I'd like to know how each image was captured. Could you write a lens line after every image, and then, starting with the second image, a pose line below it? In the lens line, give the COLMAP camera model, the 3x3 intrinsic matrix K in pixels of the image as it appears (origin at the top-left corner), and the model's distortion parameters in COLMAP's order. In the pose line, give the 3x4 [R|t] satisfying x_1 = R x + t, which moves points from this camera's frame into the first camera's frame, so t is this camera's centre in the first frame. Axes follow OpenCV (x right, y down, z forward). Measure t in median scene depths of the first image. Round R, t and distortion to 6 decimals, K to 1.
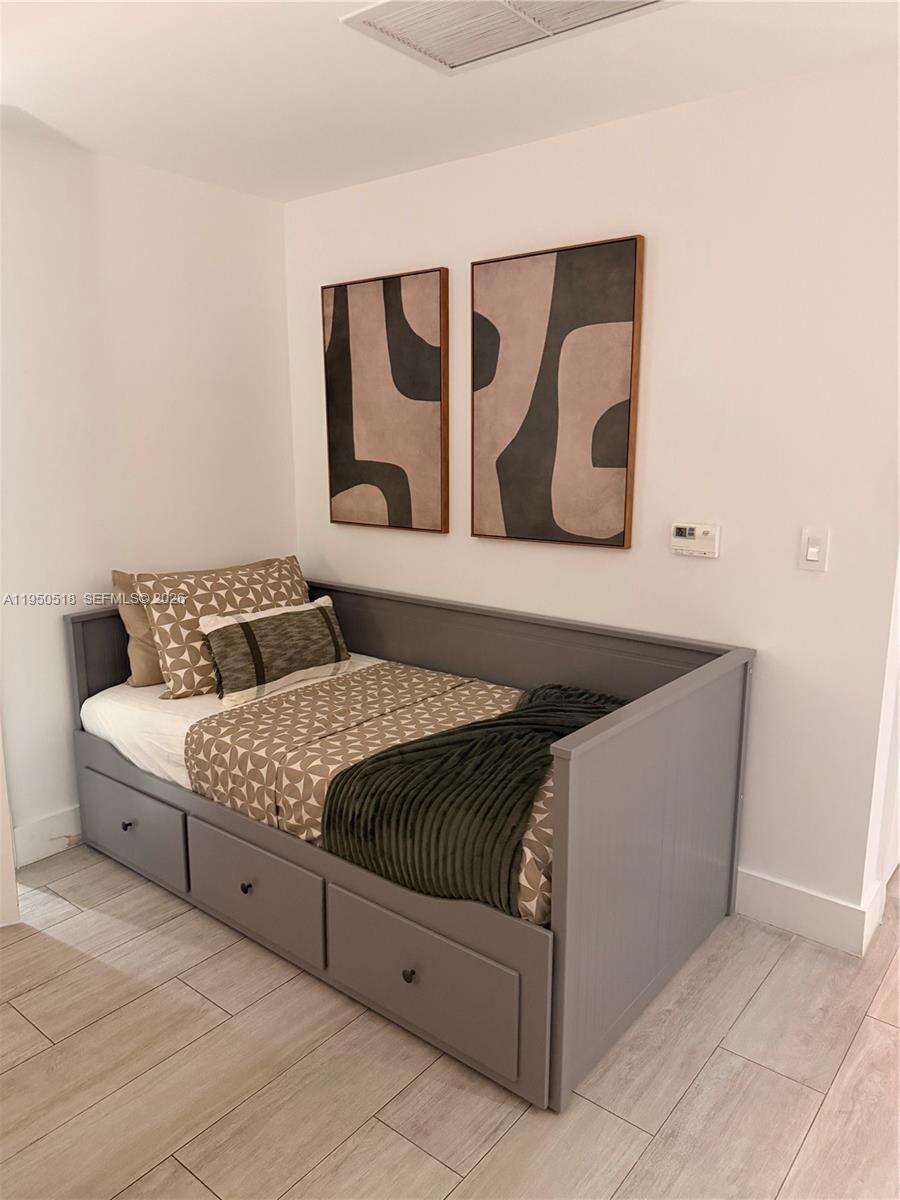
lens RADIAL K [[836.9, 0, 446.4], [0, 836.9, 599.6], [0, 0, 1]] dist [0.105717, -0.167121]
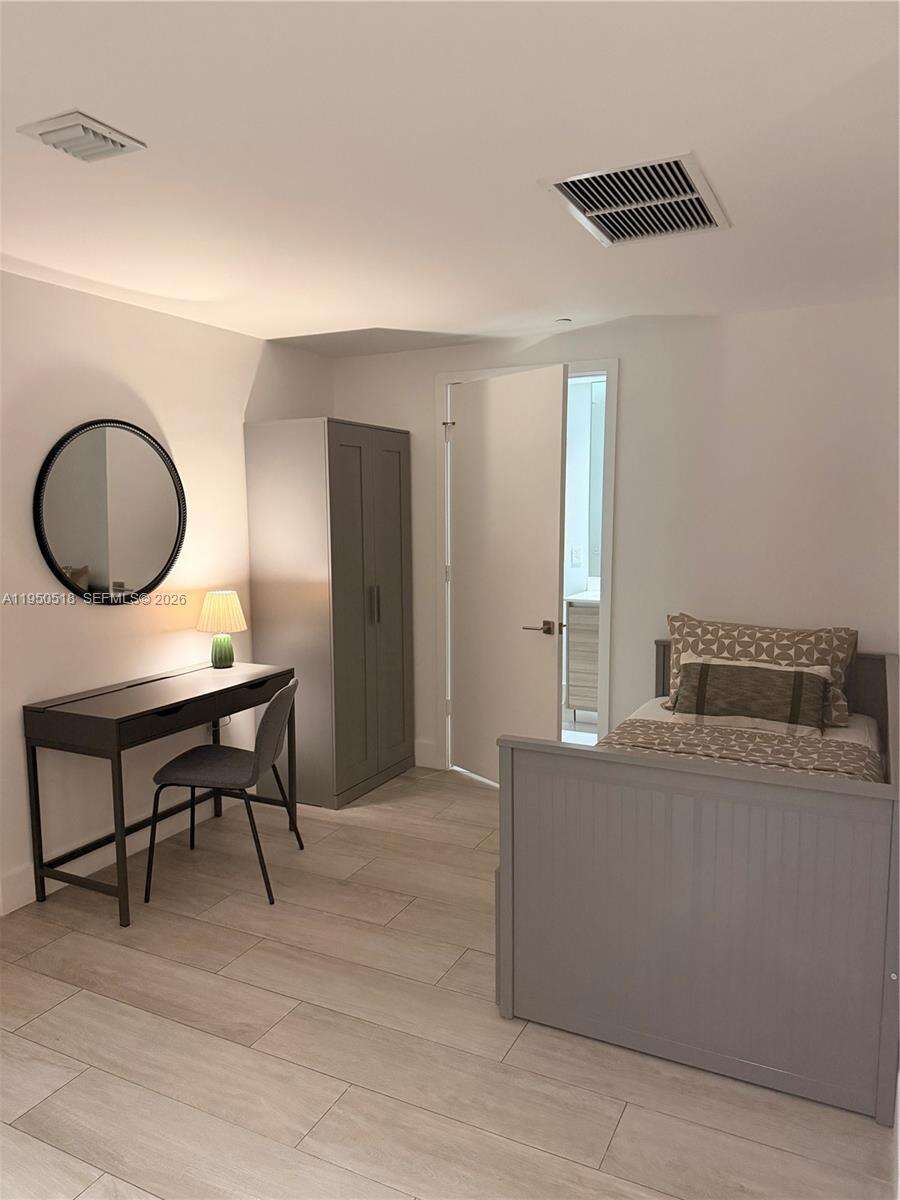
lens RADIAL K [[836.9, 0, 446.4], [0, 836.9, 599.6], [0, 0, 1]] dist [0.105717, -0.167121]
pose [[0.217563, 0.110256, -0.969799, 0.899351], [-0.185637, 0.980137, 0.069786, -0.083767], [0.958230, 0.164847, 0.233709, 0.322674]]
